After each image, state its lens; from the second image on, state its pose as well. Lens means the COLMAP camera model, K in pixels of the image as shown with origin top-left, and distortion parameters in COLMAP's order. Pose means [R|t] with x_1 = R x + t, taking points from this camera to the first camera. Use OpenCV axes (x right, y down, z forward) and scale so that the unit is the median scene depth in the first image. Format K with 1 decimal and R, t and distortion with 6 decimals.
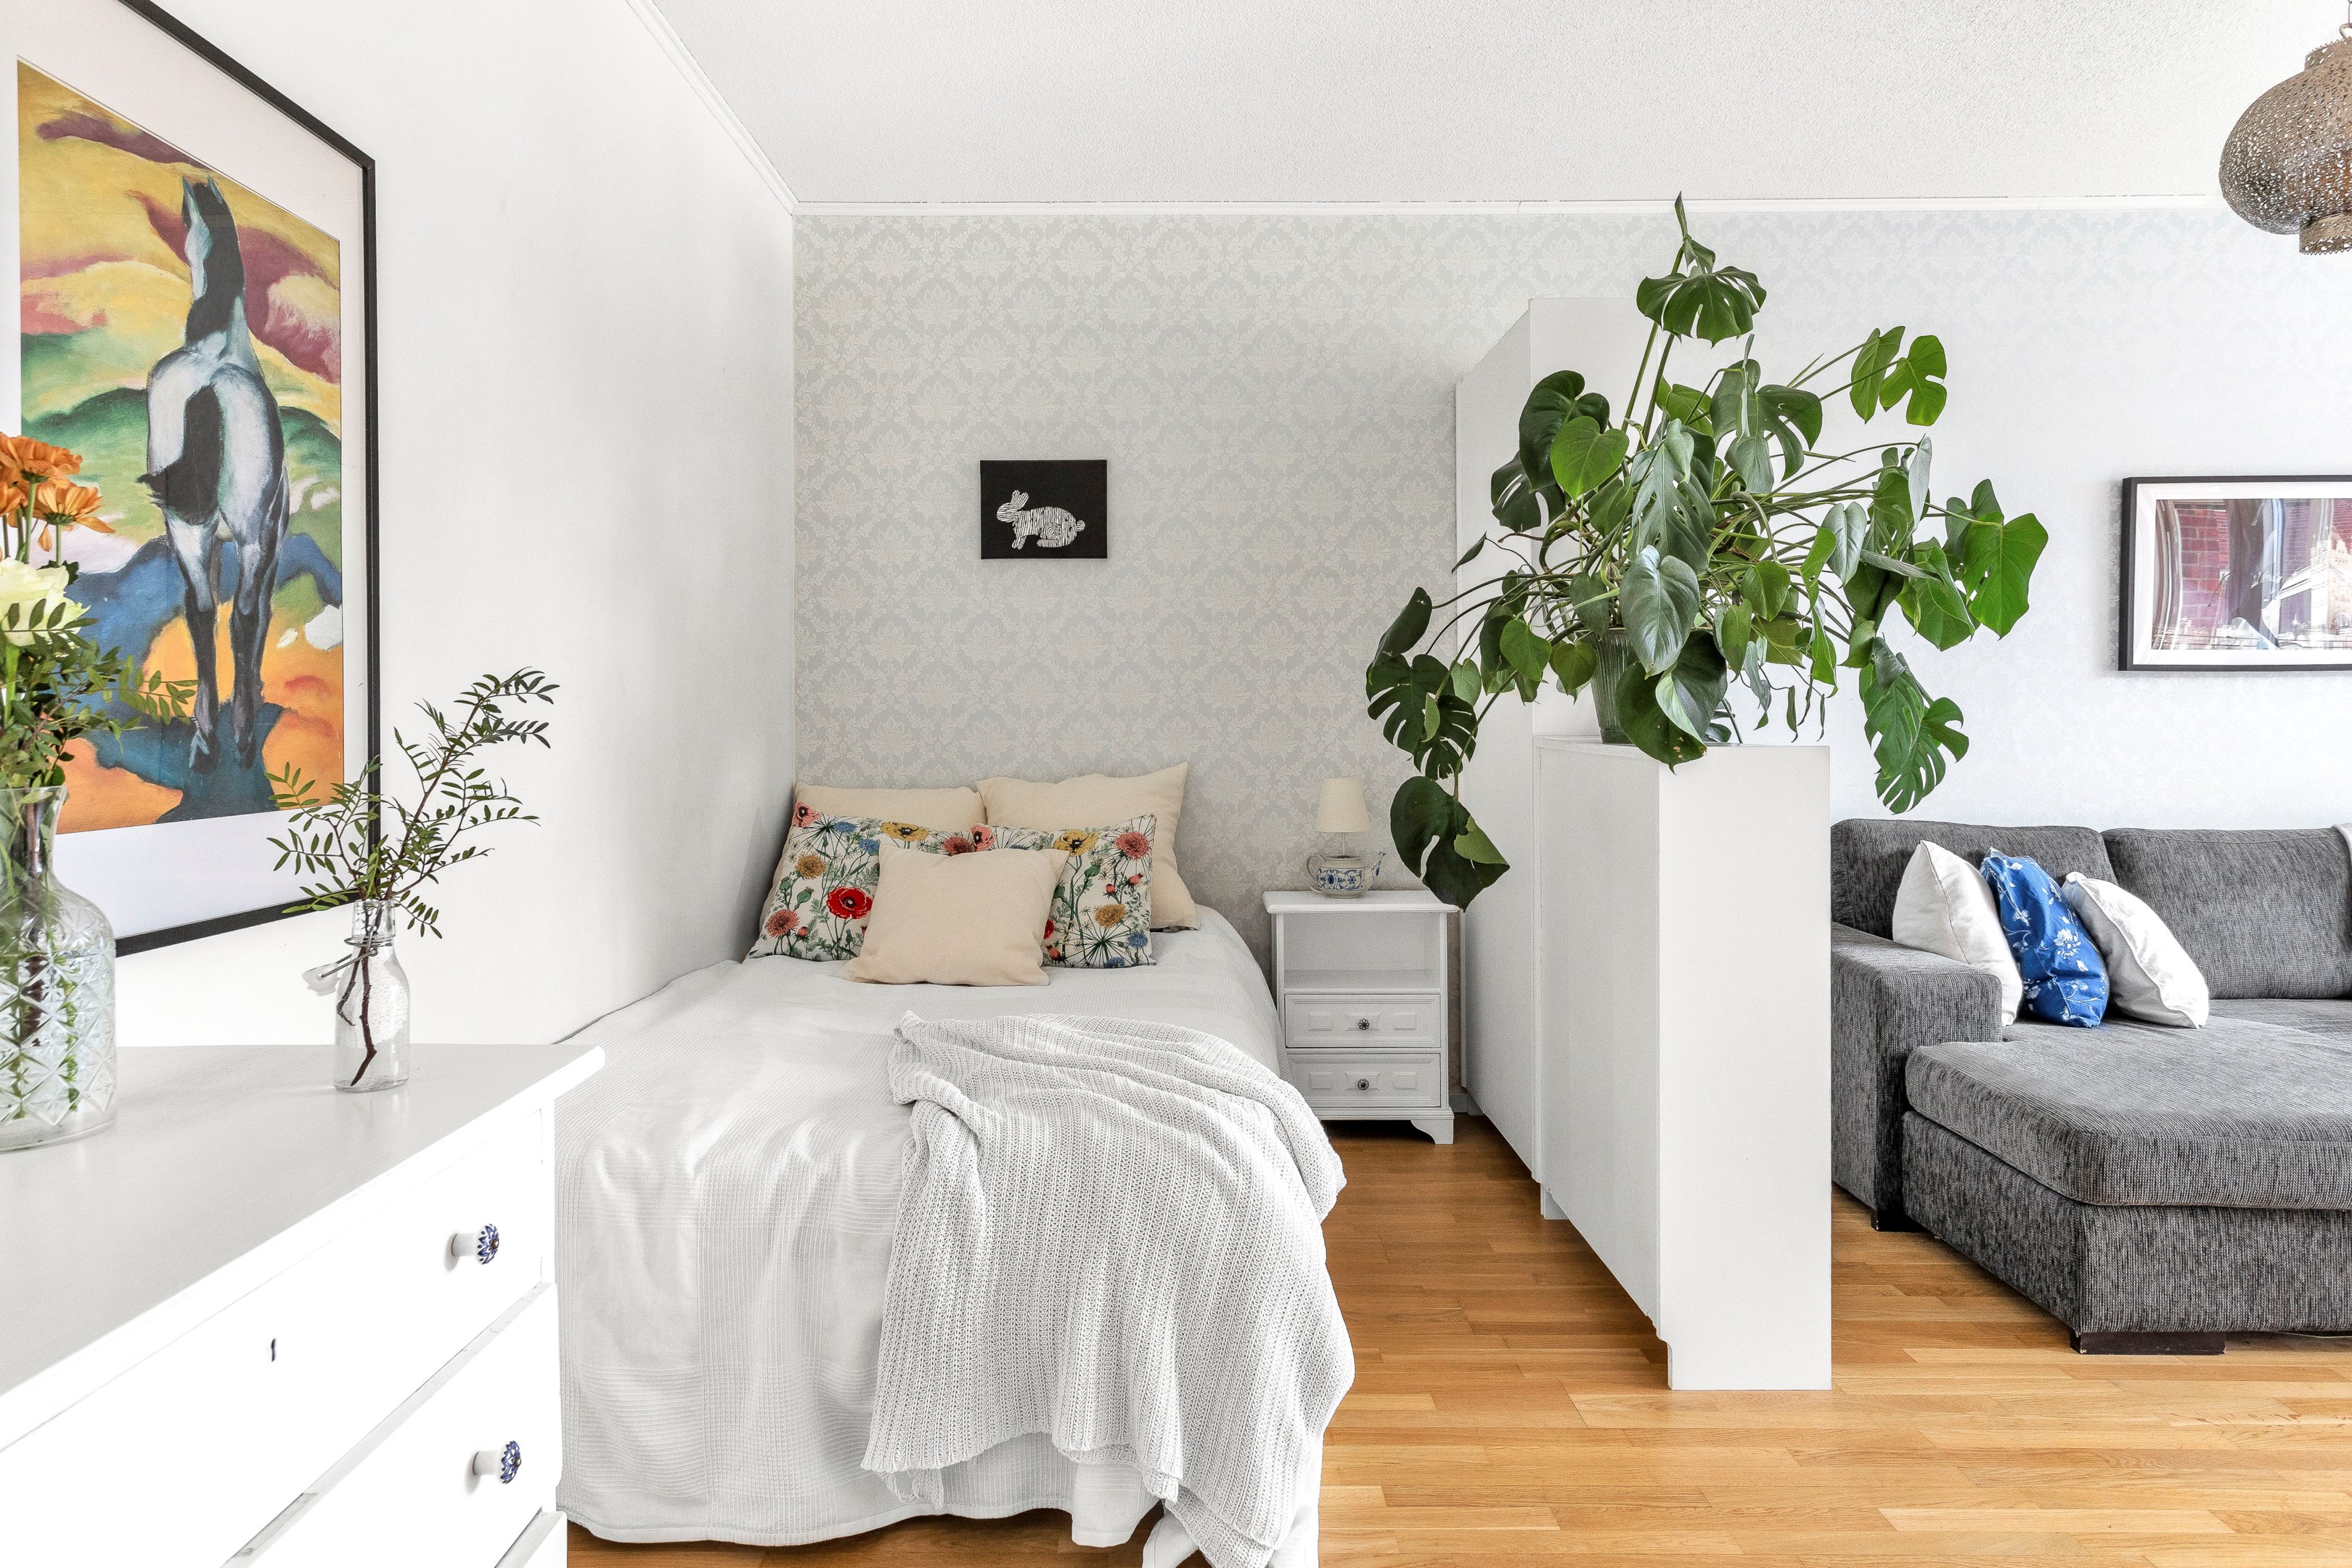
lens RADIAL K [[1494.8, 0, 1138.8], [0, 1494.8, 744.4], [0, 0, 1]] dist [0.004174, 0.003414]
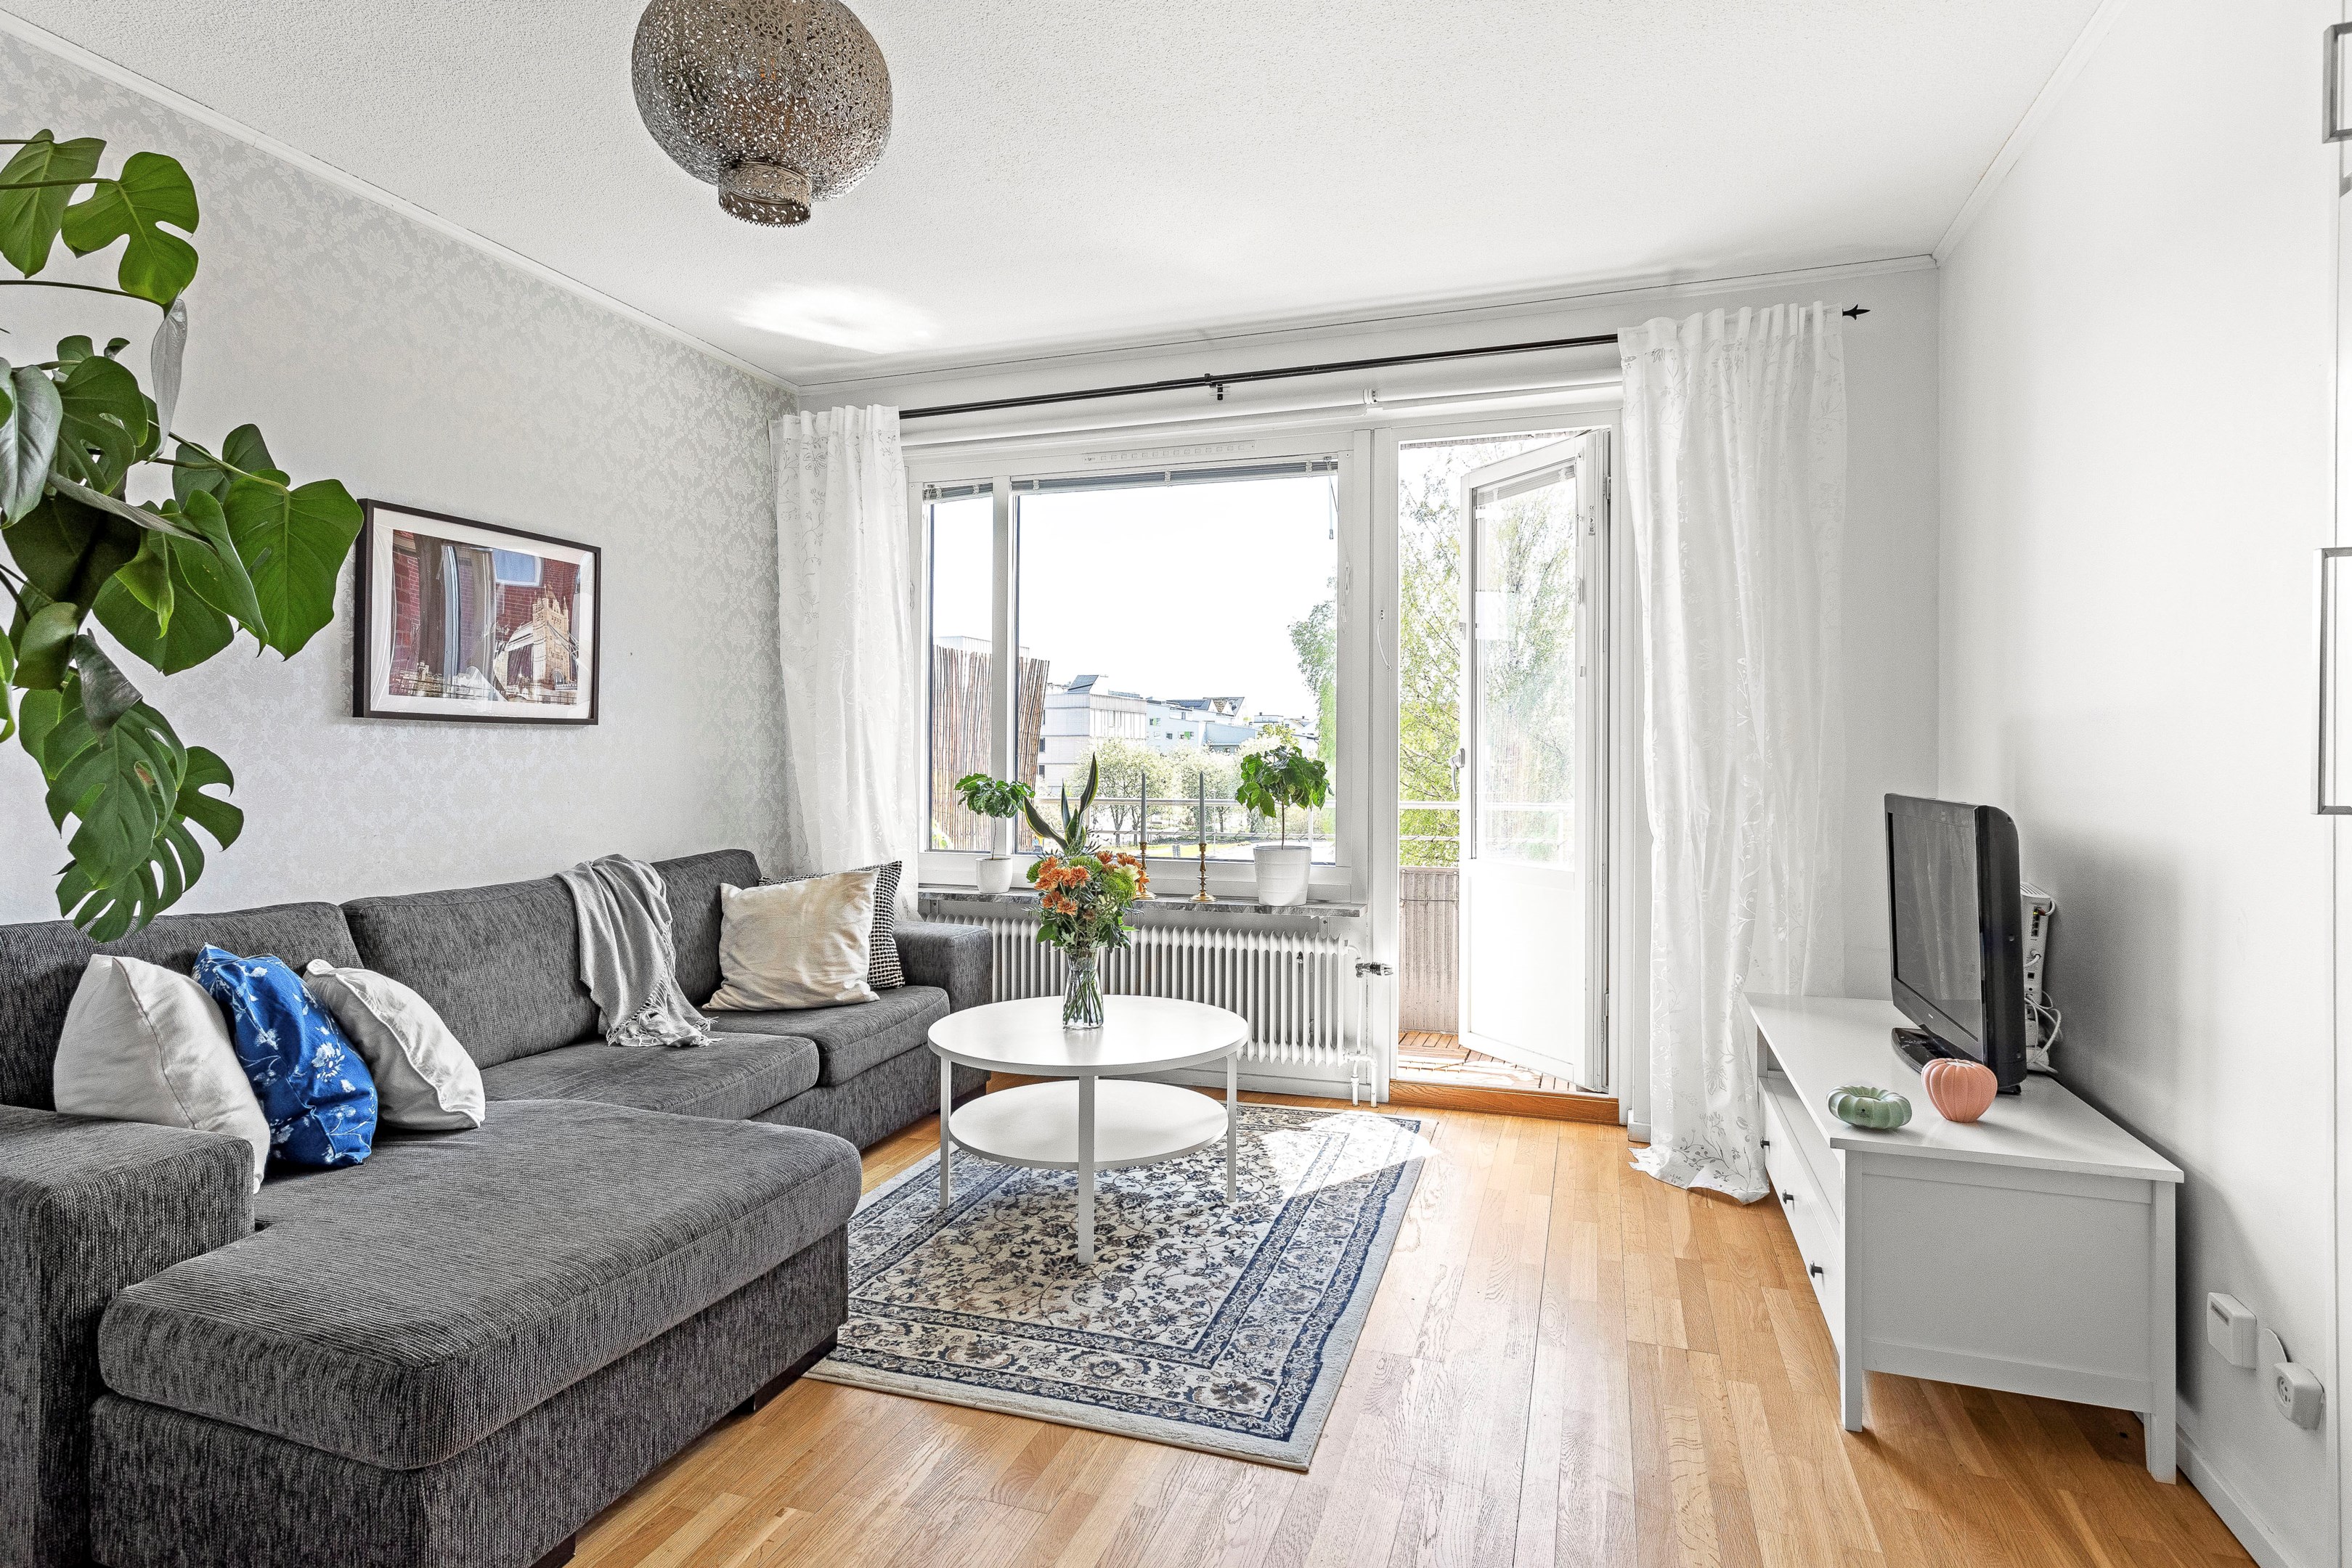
lens RADIAL K [[1232.2, 0, 1175.1], [0, 1232.2, 750.4], [0, 0, 1]] dist [0.010409, 0.001995]
pose [[0.326942, 0.007954, 0.945011, 0.150597], [0.018620, 0.999716, -0.014856, -0.011960], [-0.944861, 0.022453, 0.326701, 0.366930]]
